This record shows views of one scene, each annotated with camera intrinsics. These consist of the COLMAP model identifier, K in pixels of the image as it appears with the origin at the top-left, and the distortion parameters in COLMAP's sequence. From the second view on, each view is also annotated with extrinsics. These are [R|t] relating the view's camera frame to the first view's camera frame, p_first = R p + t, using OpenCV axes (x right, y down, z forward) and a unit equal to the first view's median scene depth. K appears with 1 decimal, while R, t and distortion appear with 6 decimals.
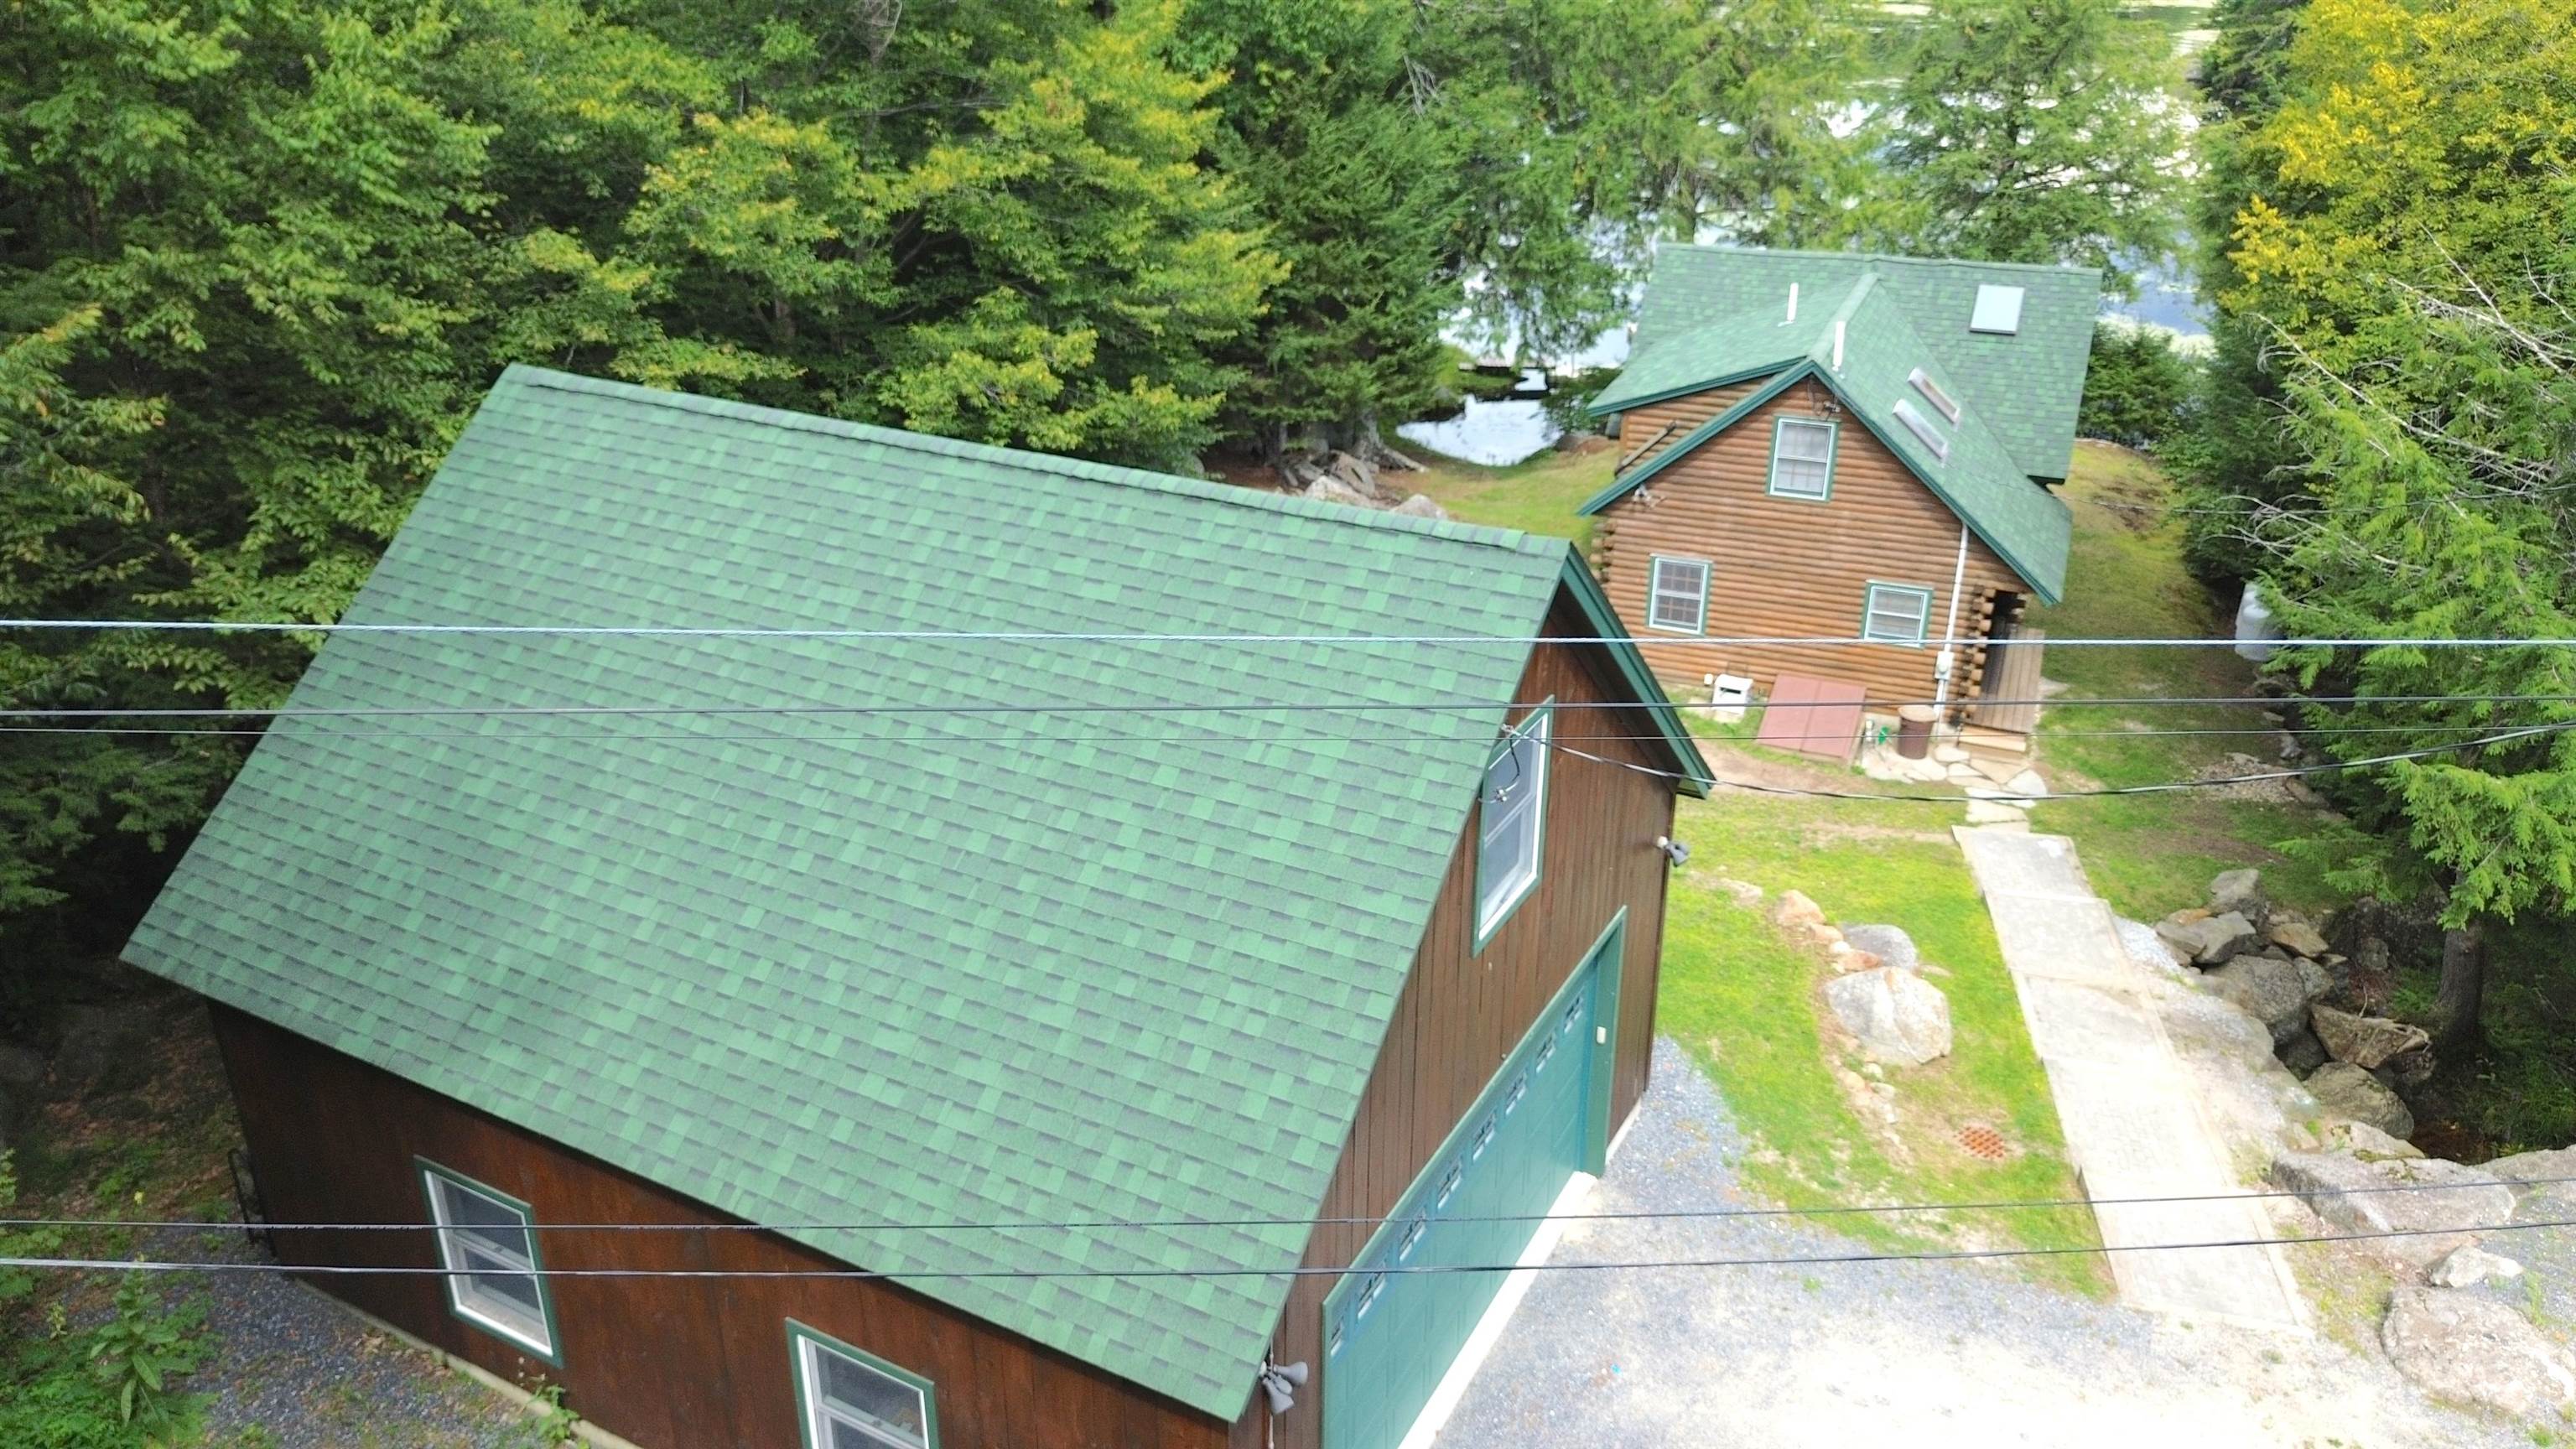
lens RADIAL K [[1831.6, 0, 1278.2], [0, 1831.6, 731.3], [0, 0, 1]] dist [0.033550, -0.004514]
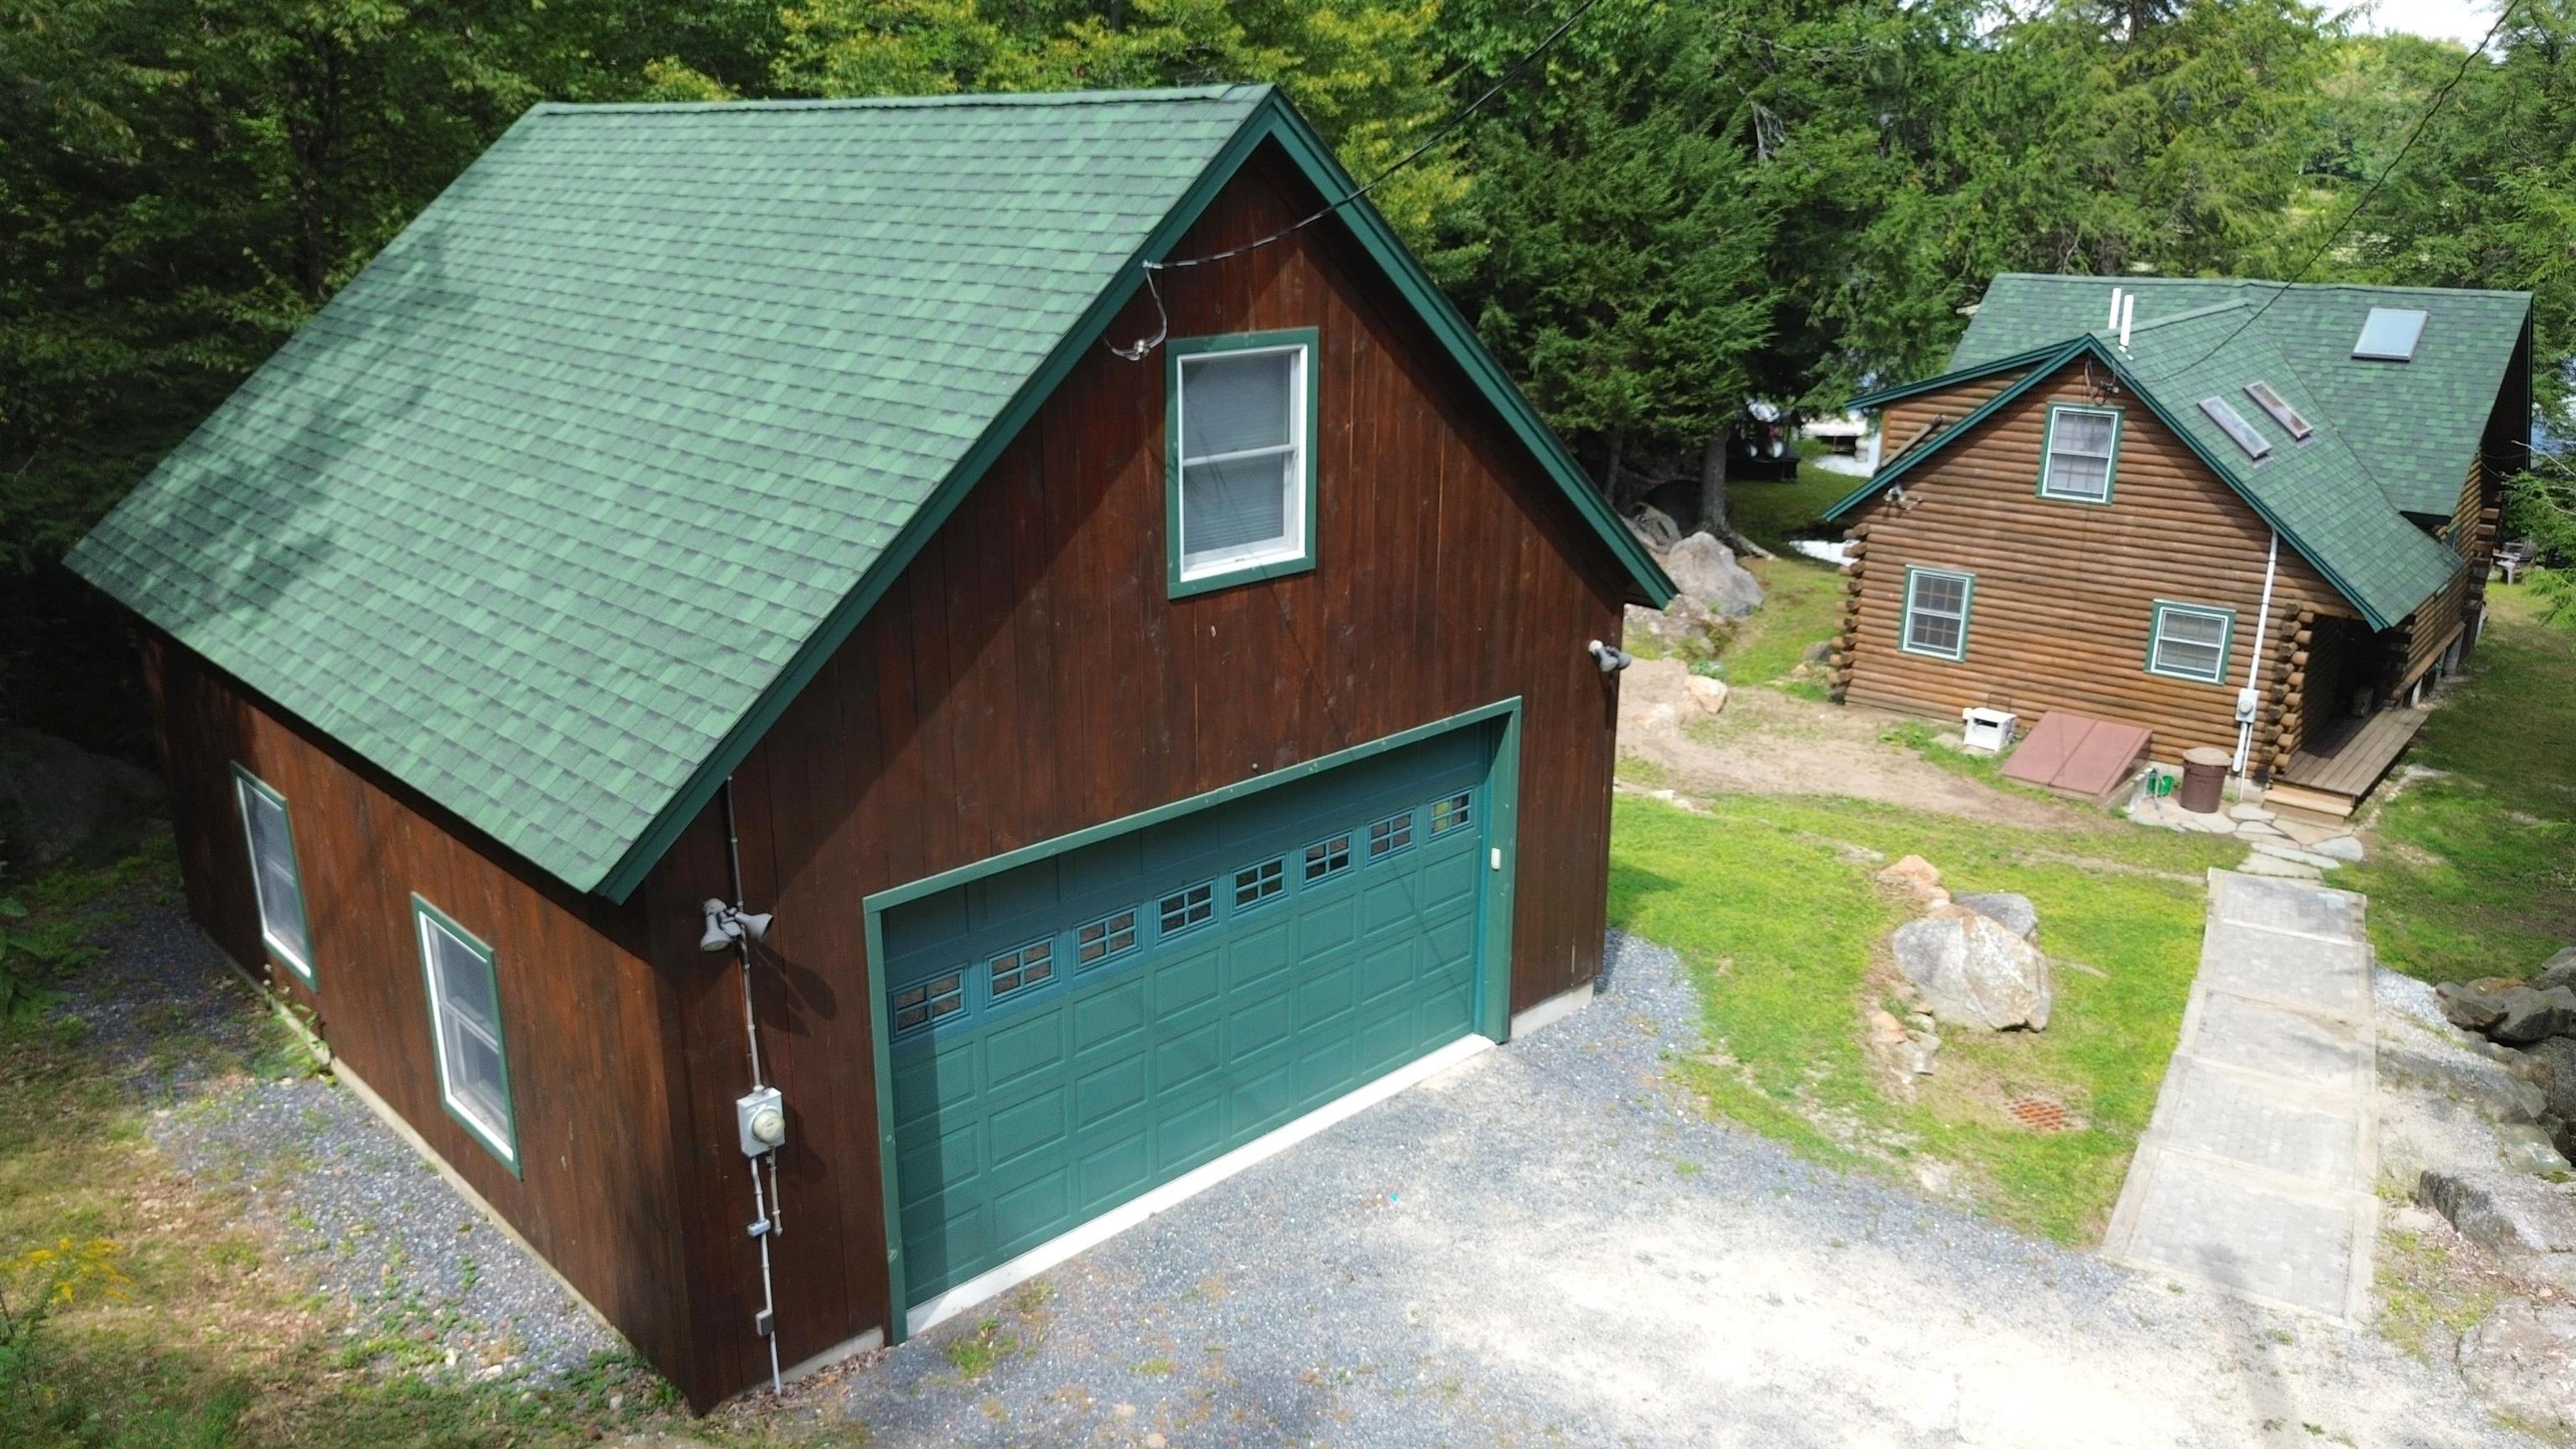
lens RADIAL K [[1831.6, 0, 1288.8], [0, 1831.6, 731.3], [0, 0, 1]] dist [0.033550, -0.004514]
pose [[0.956537, 0.091409, -0.276912, 0.178866], [-0.124601, 0.986666, -0.104711, 0.118480], [0.263649, 0.134663, 0.955173, 0.083683]]
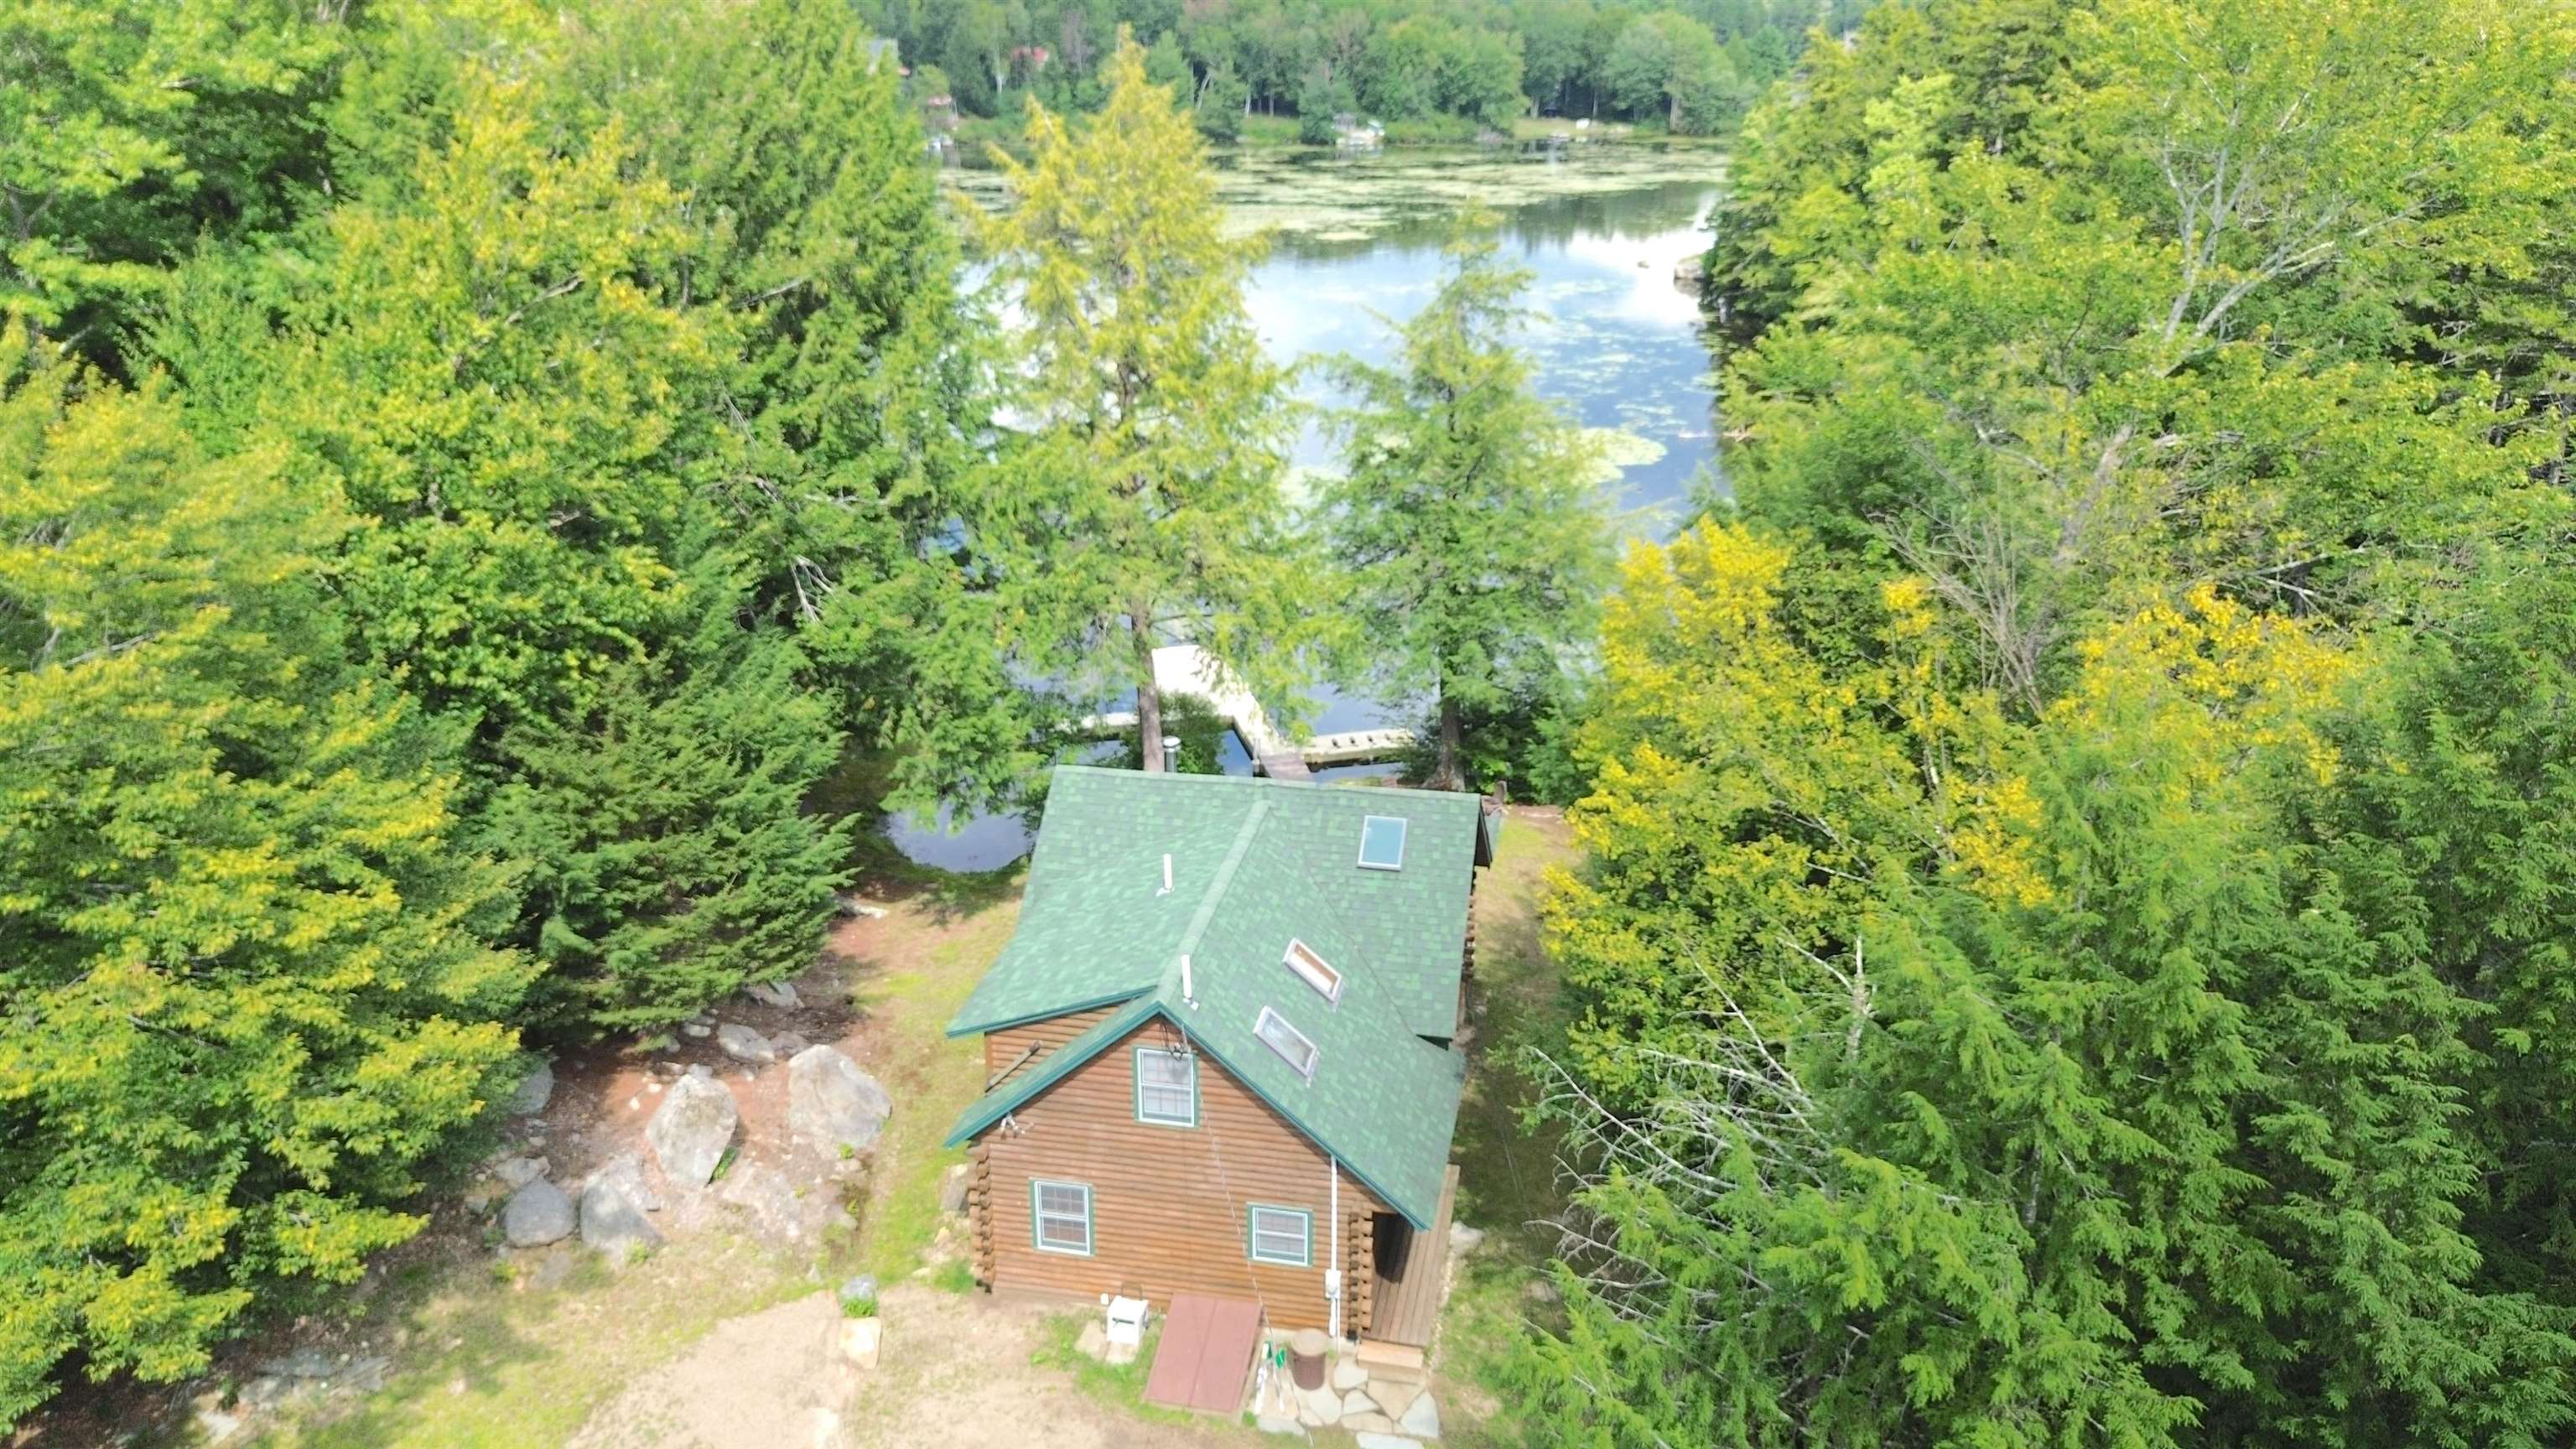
lens RADIAL K [[1831.6, 0, 1300.9], [0, 1831.6, 723.0], [0, 0, 1]] dist [0.033550, -0.004514]
pose [[0.977348, -0.072417, 0.198861, 0.177288], [0.085586, 0.994616, -0.058434, -0.271307], [-0.193559, 0.074130, 0.978284, 0.048710]]
